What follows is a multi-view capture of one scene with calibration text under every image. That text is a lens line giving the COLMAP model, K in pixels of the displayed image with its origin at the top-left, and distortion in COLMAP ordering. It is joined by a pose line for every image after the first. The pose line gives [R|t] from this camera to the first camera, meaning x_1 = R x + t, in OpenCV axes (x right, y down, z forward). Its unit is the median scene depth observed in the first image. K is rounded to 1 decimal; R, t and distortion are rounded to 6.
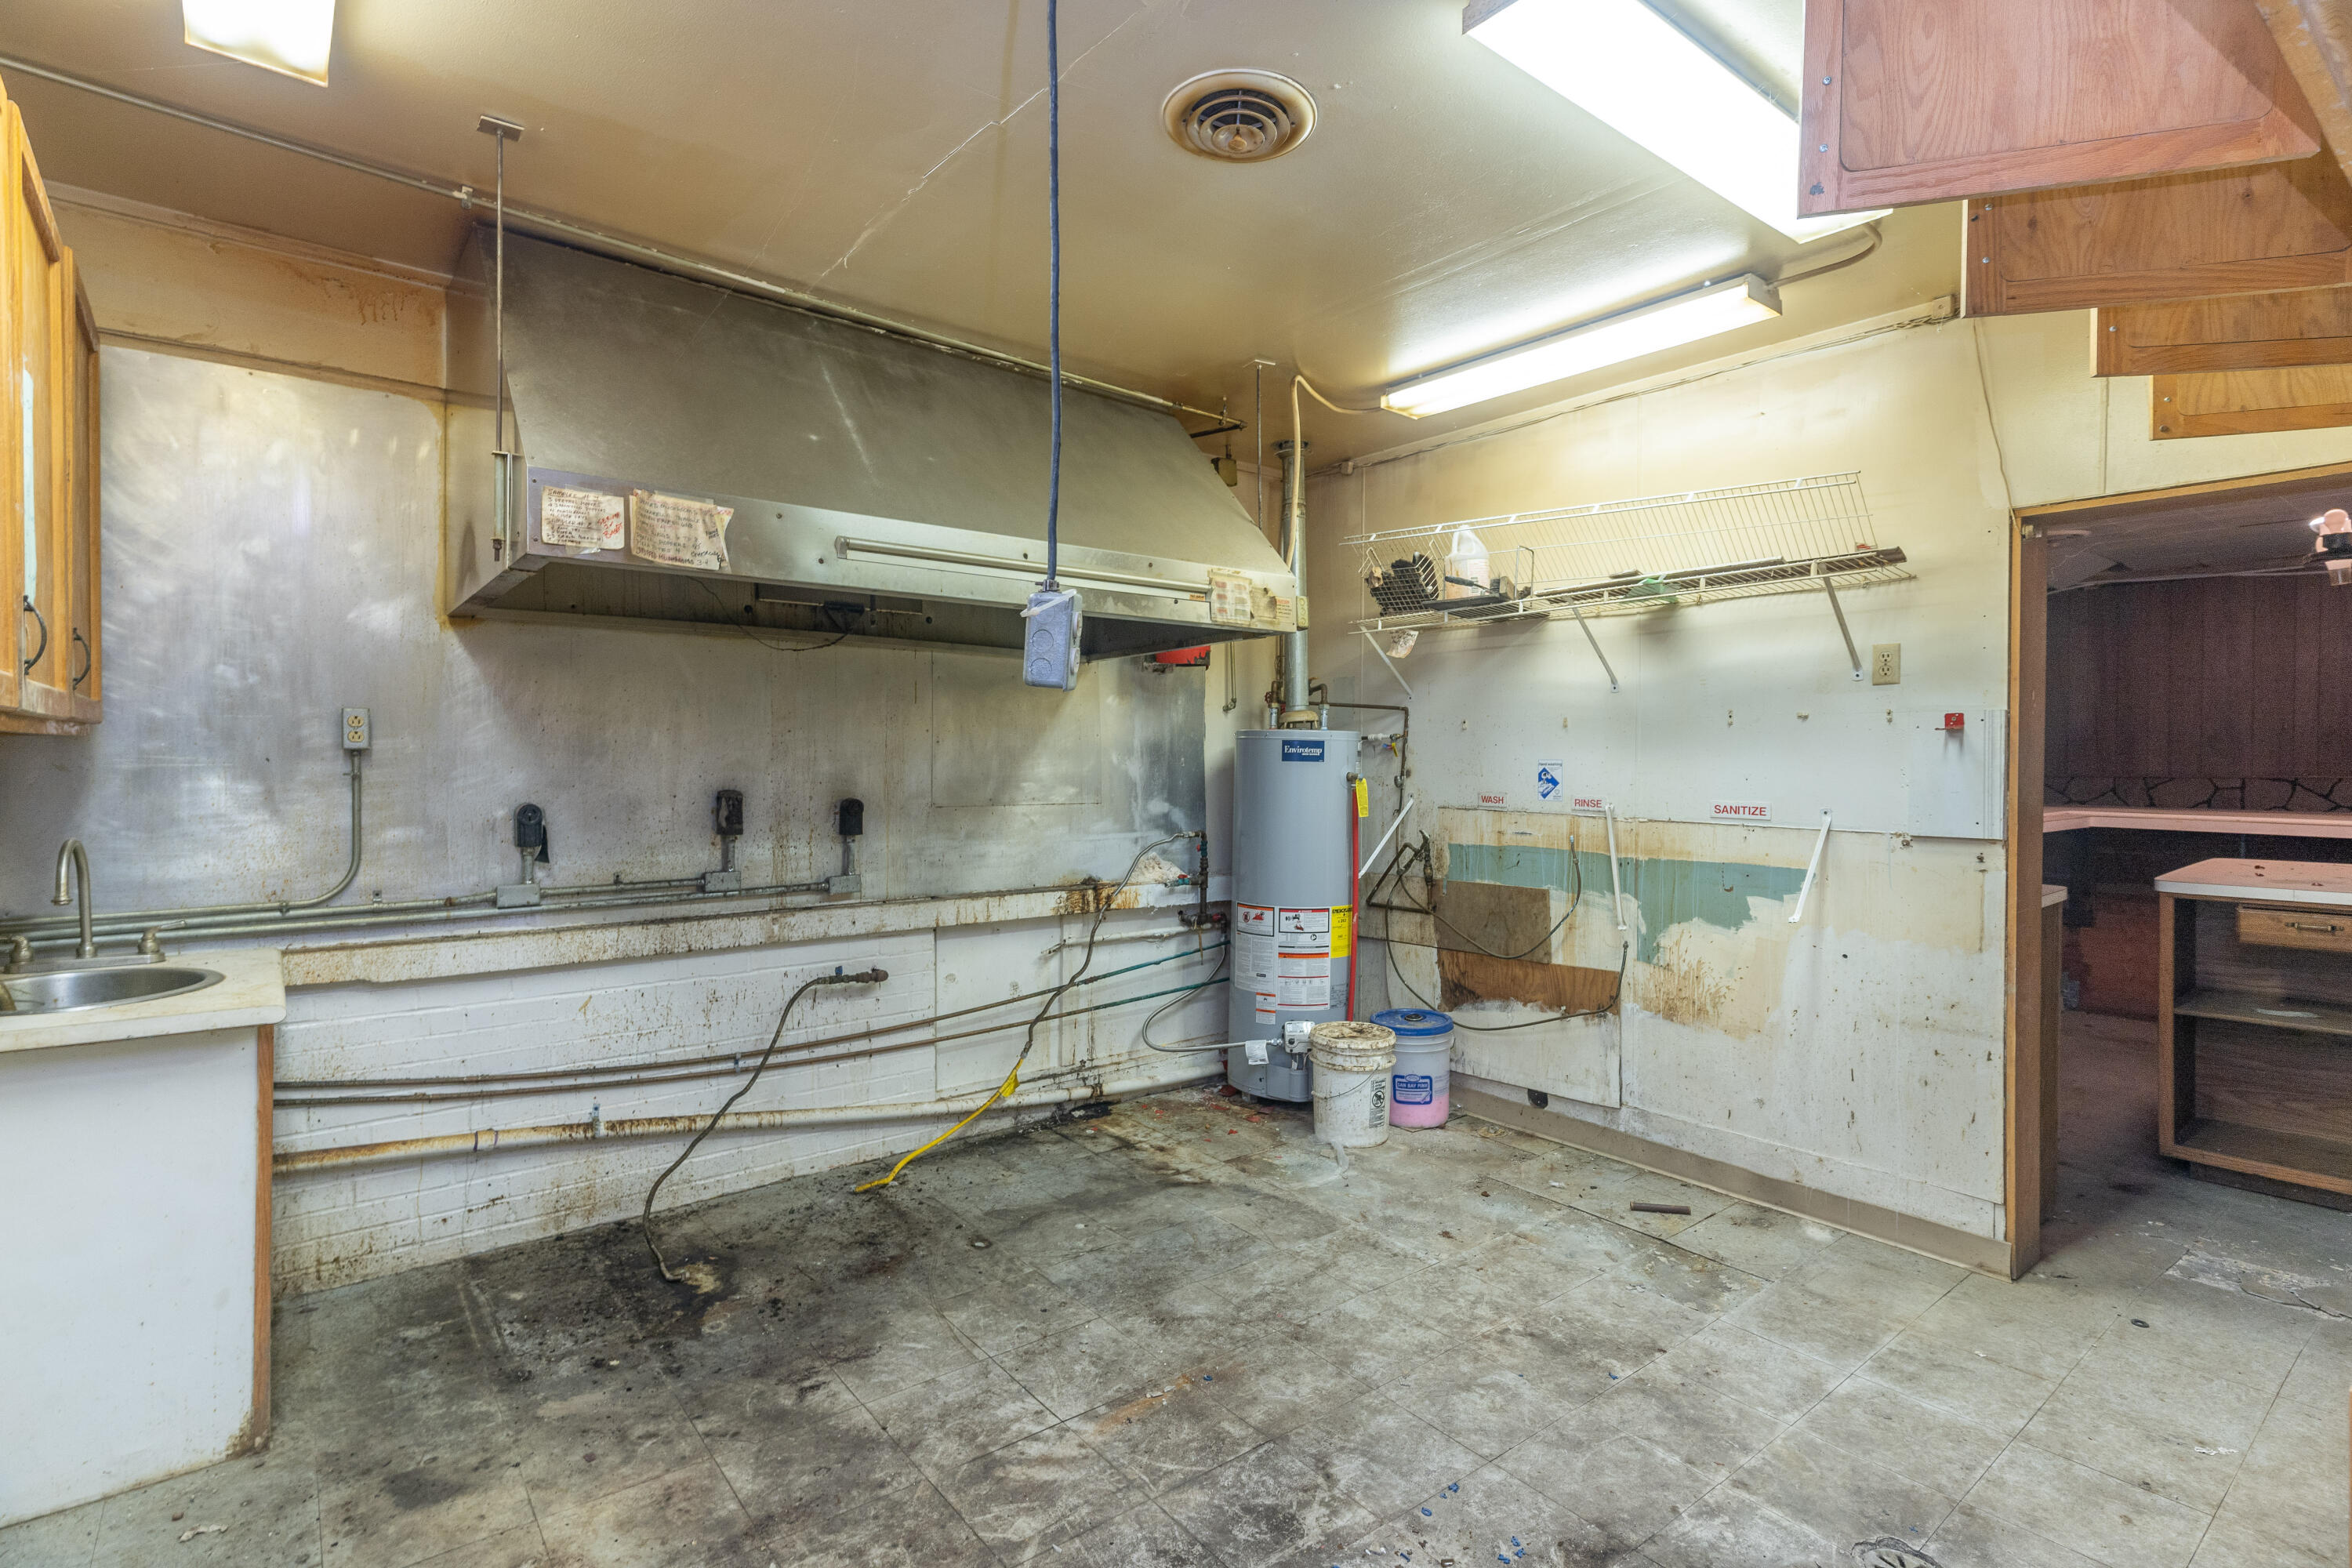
lens RADIAL K [[1141.0, 0, 1175.7], [0, 1141.0, 772.7], [0, 0, 1]] dist [0.000735, -0.000433]
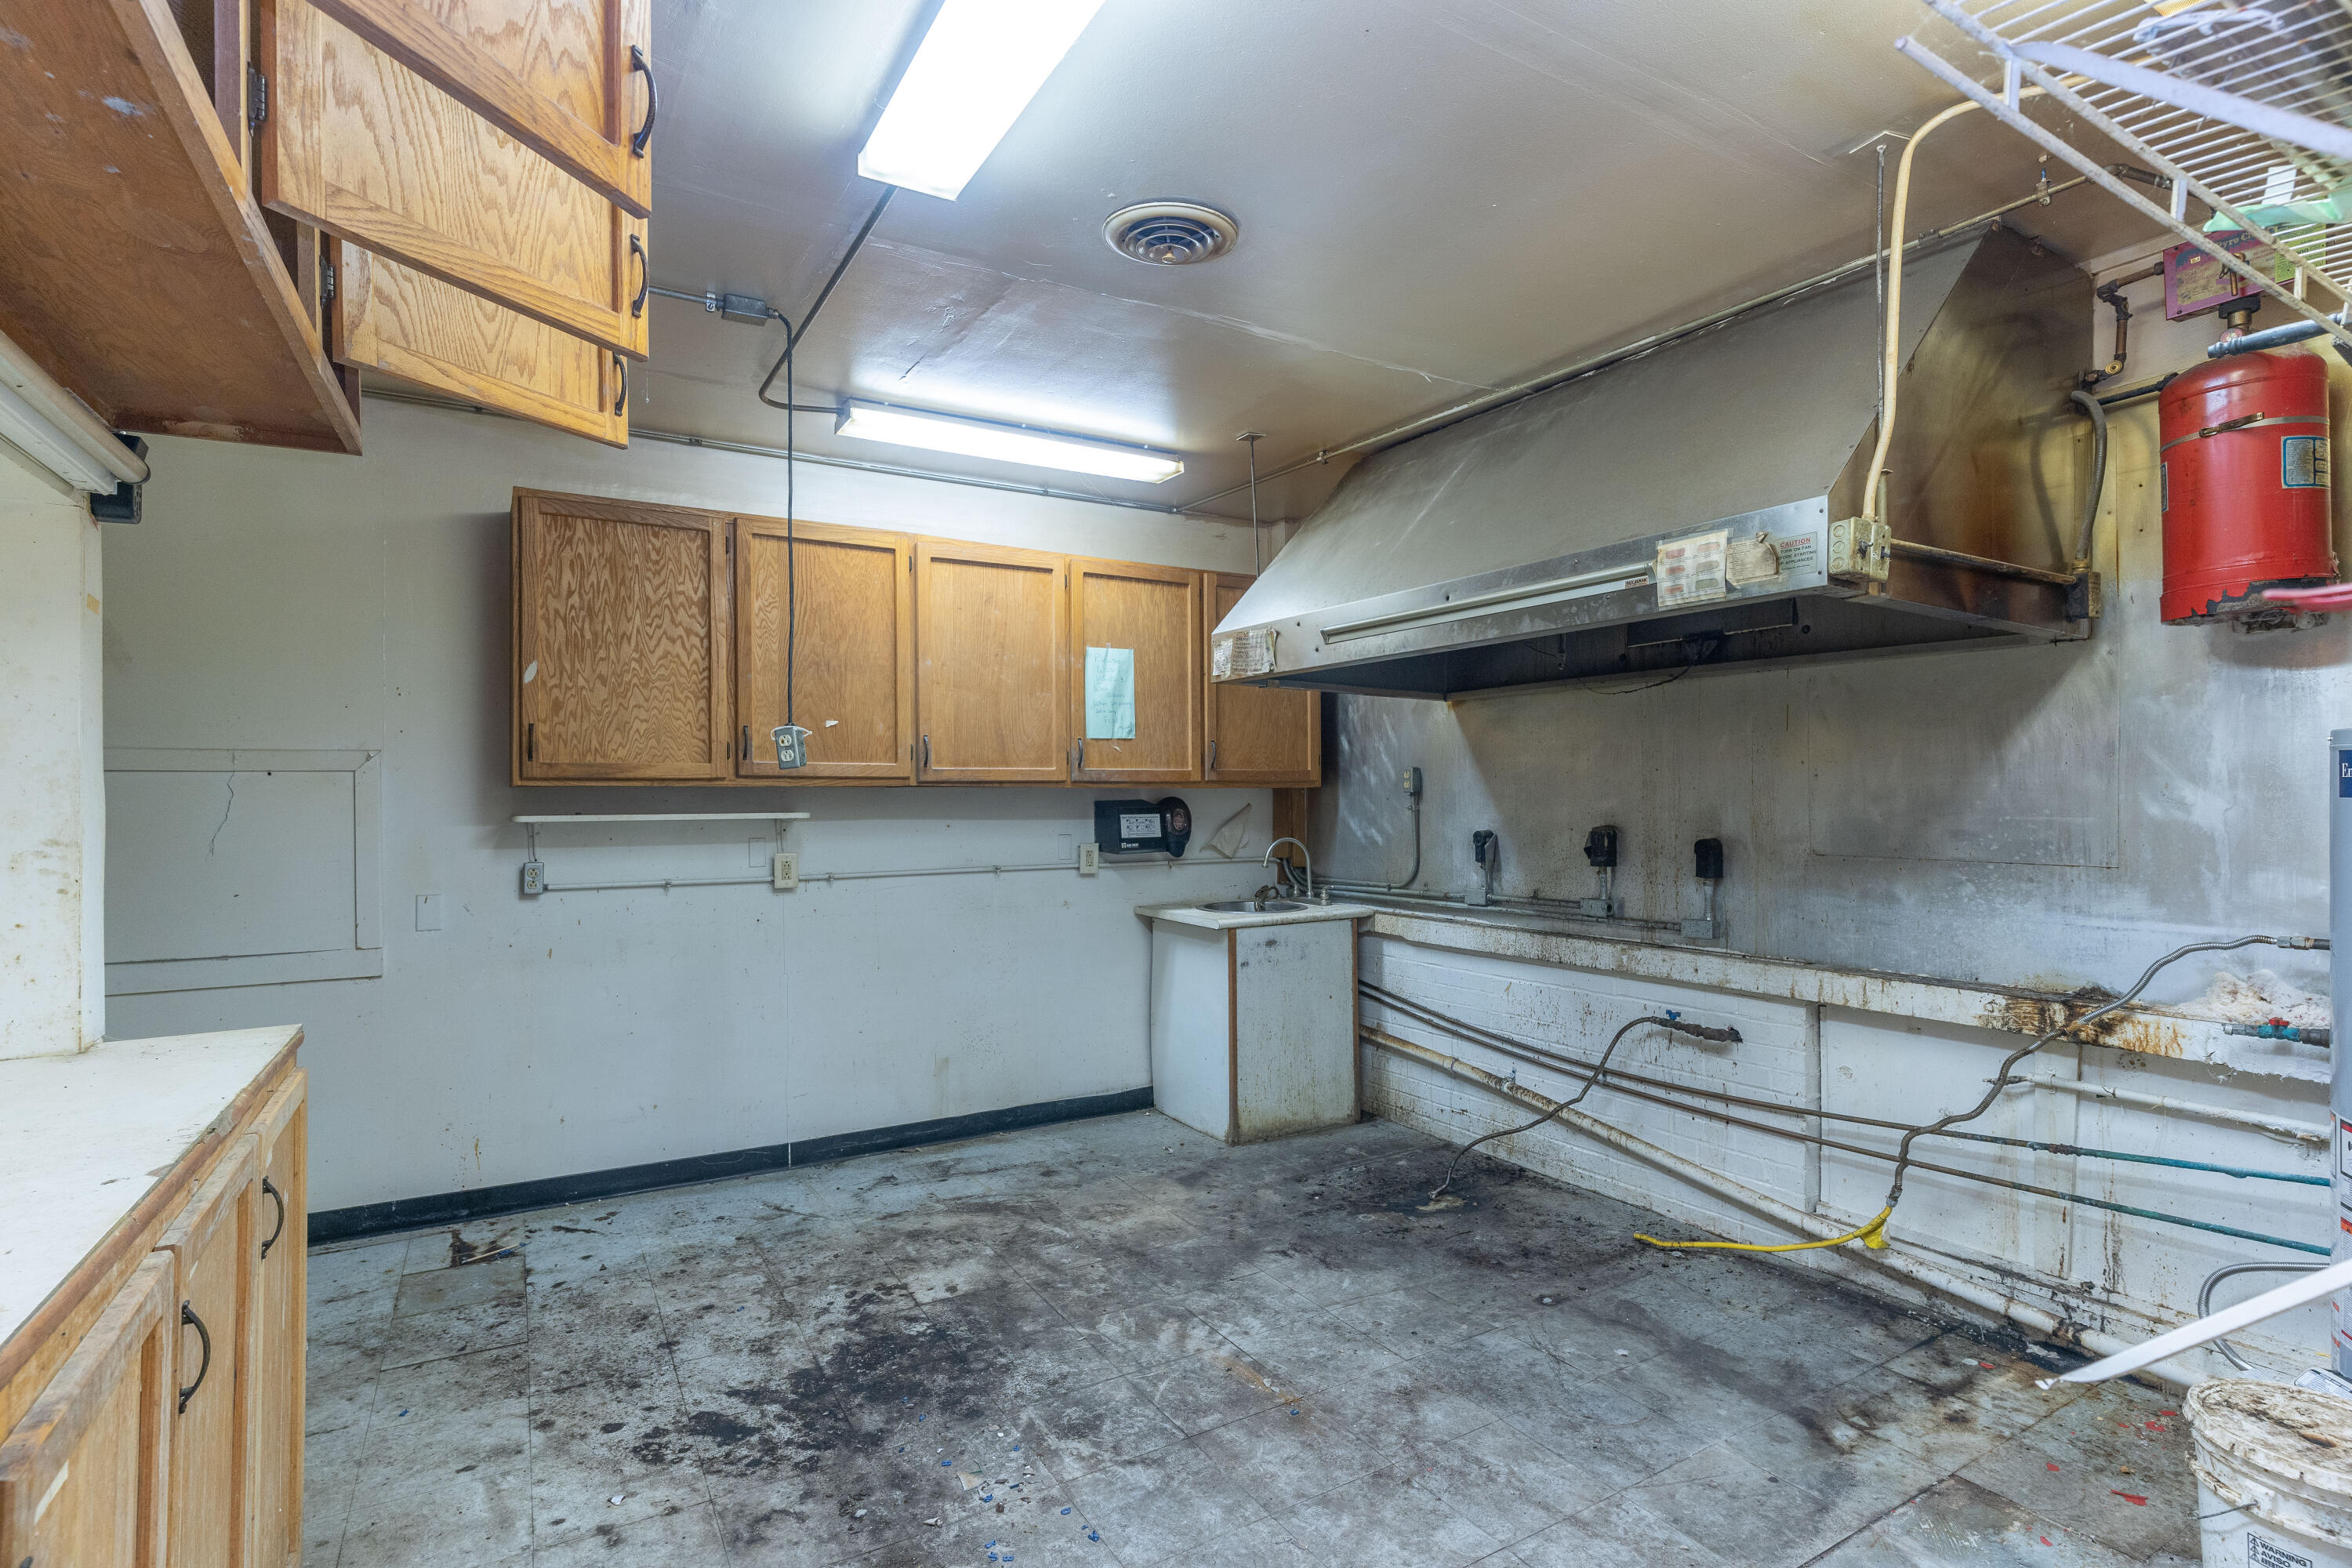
lens RADIAL K [[1141.0, 0, 1180.4], [0, 1141.0, 794.7], [0, 0, 1]] dist [0.000735, -0.000433]
pose [[-0.138292, -0.005159, -0.990378, 0.780114], [-0.008080, 0.999959, -0.004081, -0.007187], [0.990358, 0.007438, -0.138328, 0.774862]]
